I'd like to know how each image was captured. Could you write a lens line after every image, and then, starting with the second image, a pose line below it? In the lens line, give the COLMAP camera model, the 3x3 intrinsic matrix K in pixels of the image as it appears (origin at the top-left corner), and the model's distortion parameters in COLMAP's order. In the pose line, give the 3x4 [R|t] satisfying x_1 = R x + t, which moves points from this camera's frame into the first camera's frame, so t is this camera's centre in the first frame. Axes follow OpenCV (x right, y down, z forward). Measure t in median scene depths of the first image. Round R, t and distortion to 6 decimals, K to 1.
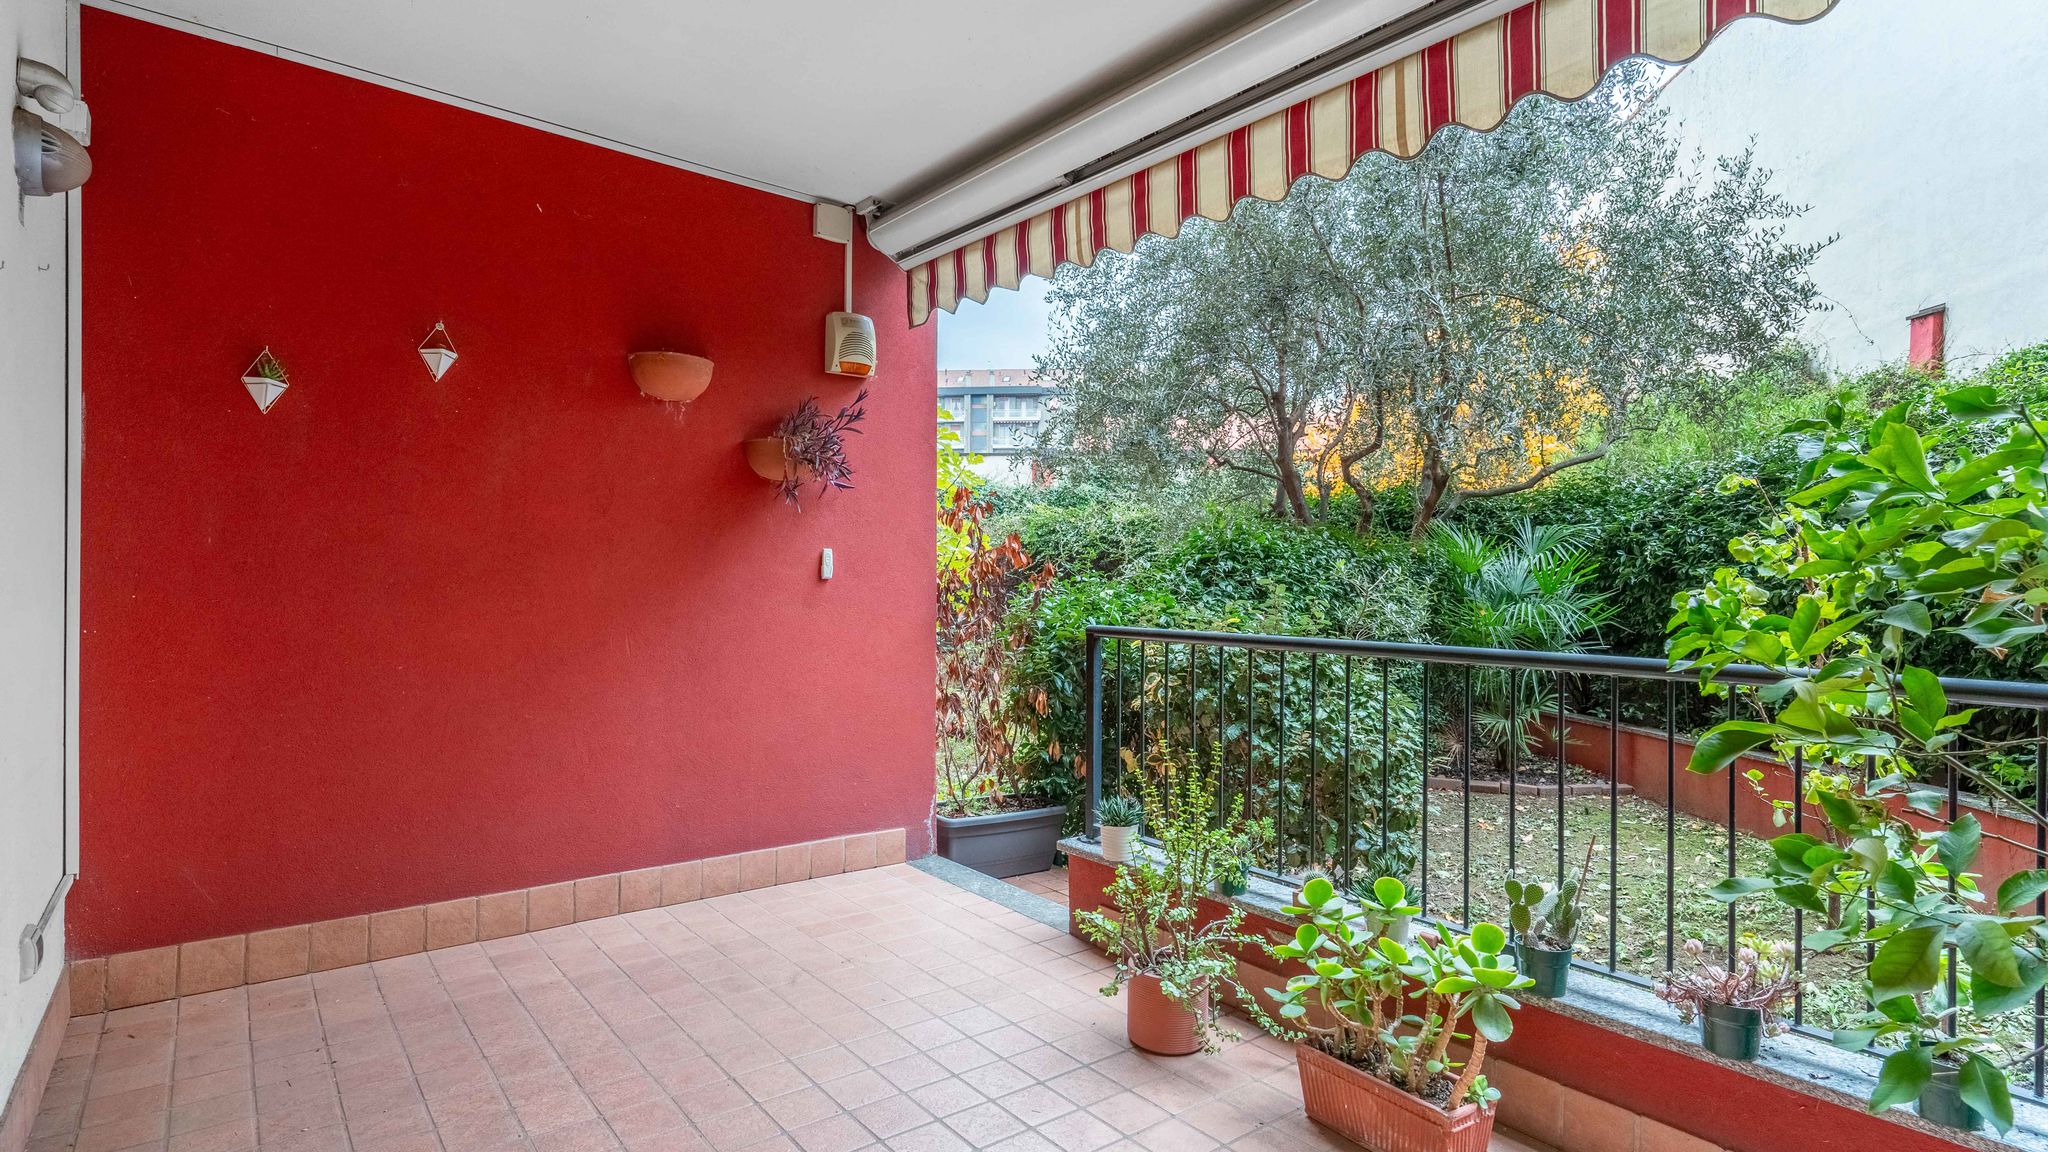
lens RADIAL K [[1019.7, 0, 1061.6], [0, 1019.7, 581.4], [0, 0, 1]] dist [0.000751, -0.000291]
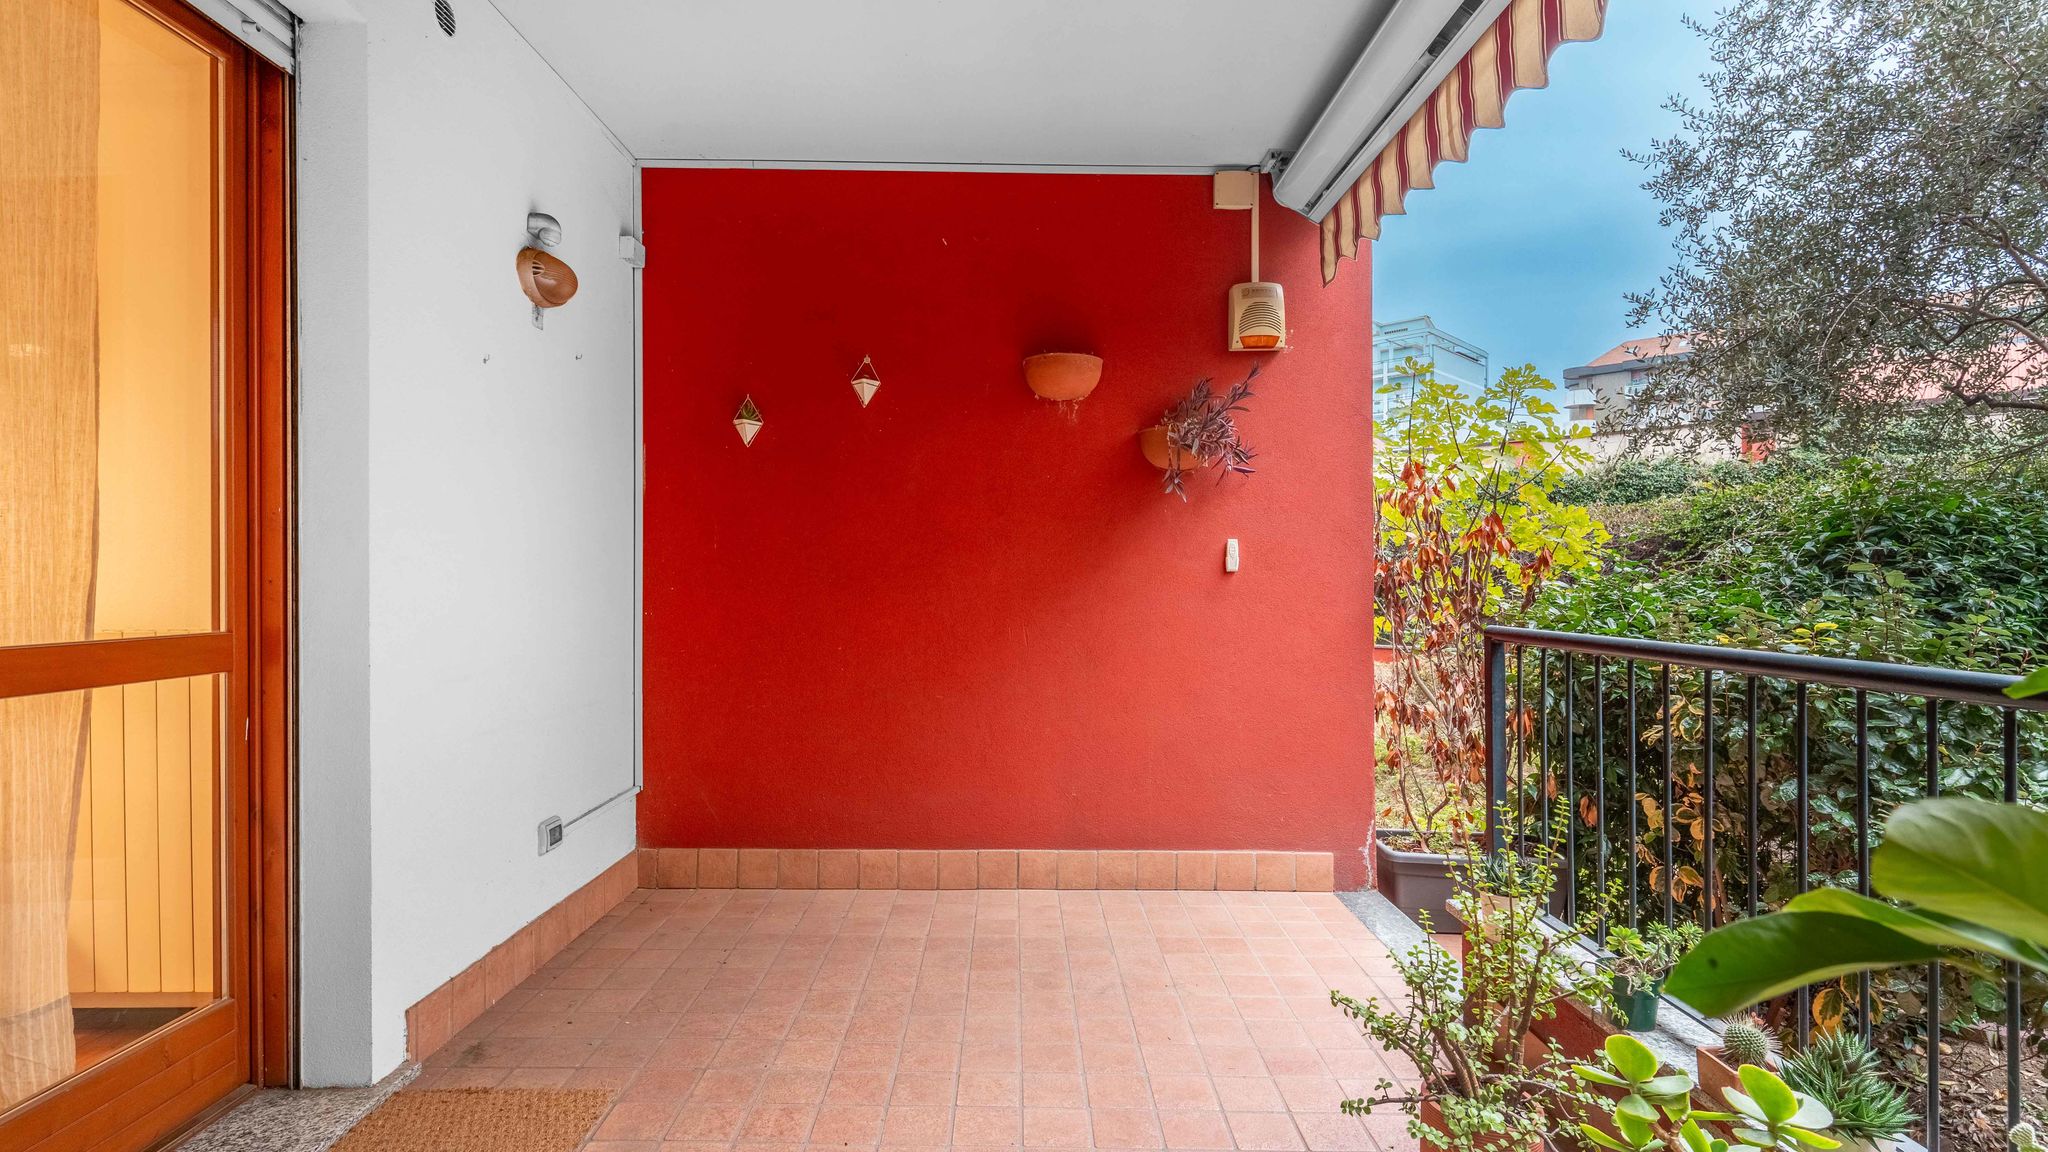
lens RADIAL K [[1003.5, 0, 1024.0], [0, 1003.5, 576.0], [0, 0, 1]] dist [0.003907, 0.000396]
pose [[0.775505, -0.011079, -0.631244, 0.214315], [0.006568, 0.999933, -0.009480, 0.009769], [0.631307, 0.003206, 0.775527, 0.176695]]
